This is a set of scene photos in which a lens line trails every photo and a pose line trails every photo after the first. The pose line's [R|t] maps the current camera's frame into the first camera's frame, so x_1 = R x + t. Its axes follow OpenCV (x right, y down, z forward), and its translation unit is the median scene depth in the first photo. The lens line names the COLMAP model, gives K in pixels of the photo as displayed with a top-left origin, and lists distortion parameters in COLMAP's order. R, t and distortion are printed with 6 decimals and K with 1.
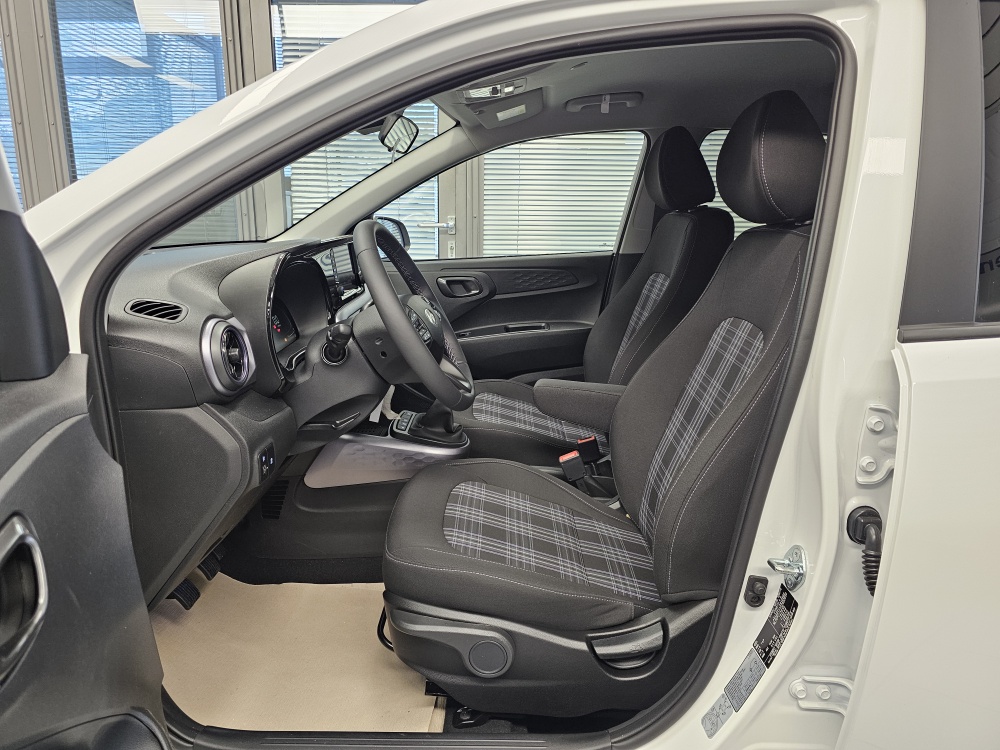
lens RADIAL K [[657.5, 0, 498.7], [0, 657.5, 370.2], [0, 0, 1]] dist [0.051995, -0.058620]
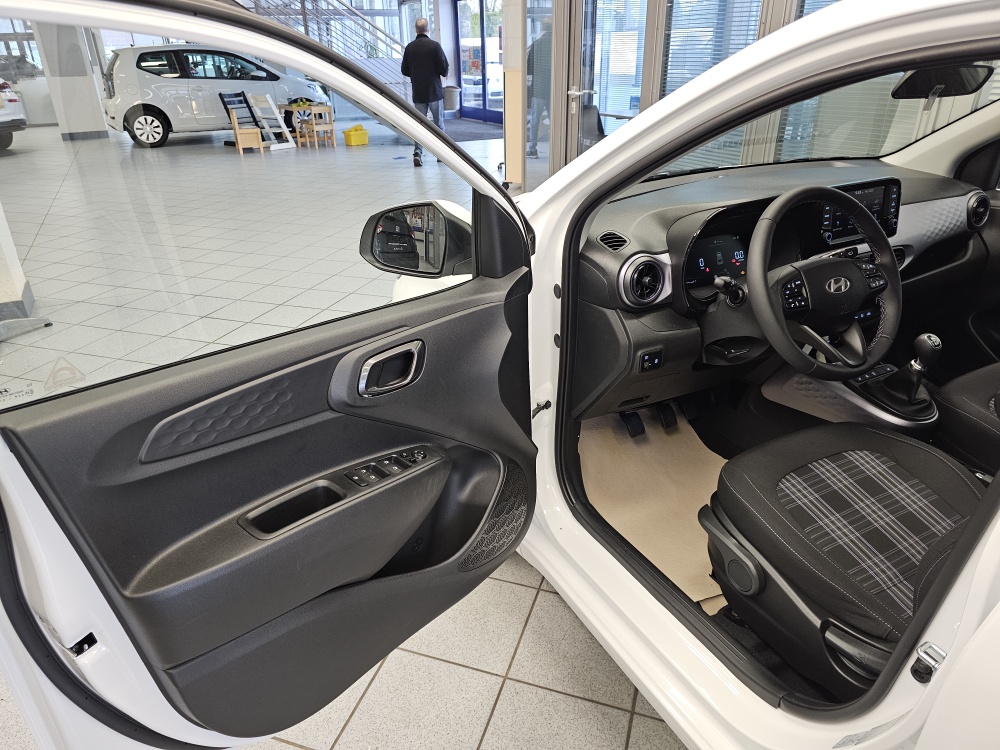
lens RADIAL K [[657.5, 0, 498.7], [0, 657.5, 370.2], [0, 0, 1]] dist [0.051995, -0.058620]
pose [[0.493234, 0.357093, -0.793224, 0.582040], [-0.192852, 0.934057, 0.300576, -0.191978], [0.848250, 0.004720, 0.529575, -0.014766]]
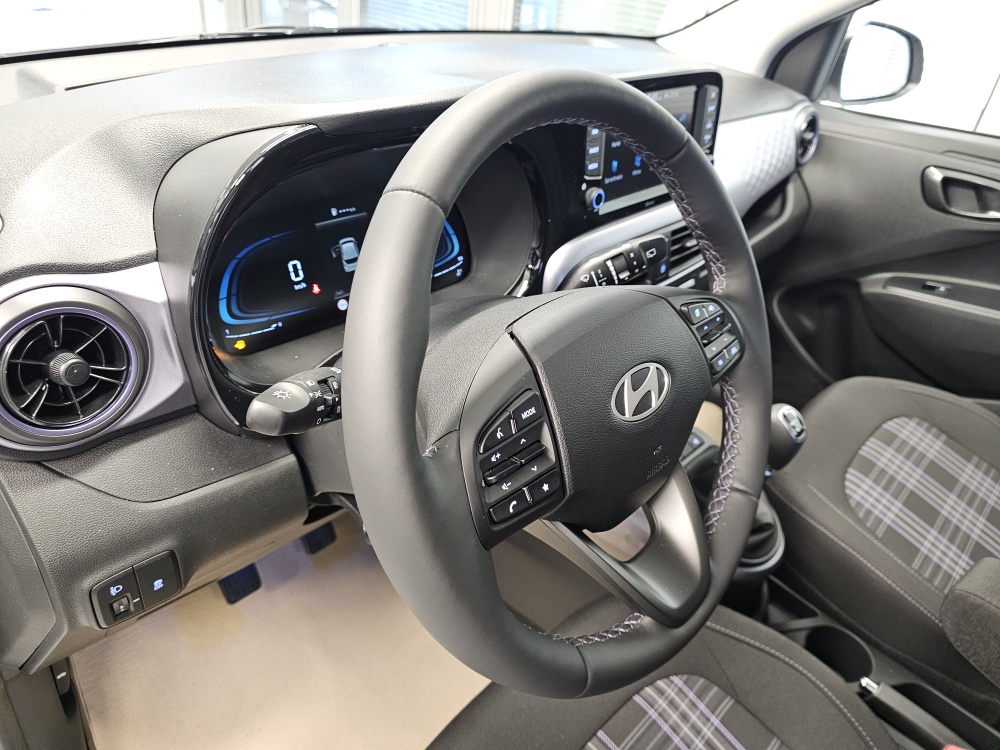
lens RADIAL K [[730.3, 0, 498.2], [0, 730.3, 375.4], [0, 0, 1]] dist [0.010395, 0.002519]
pose [[0.749237, 0.404390, -0.524512, 0.045981], [-0.253964, 0.906835, 0.336380, -0.225140], [0.611675, -0.118822, 0.782135, 0.738351]]
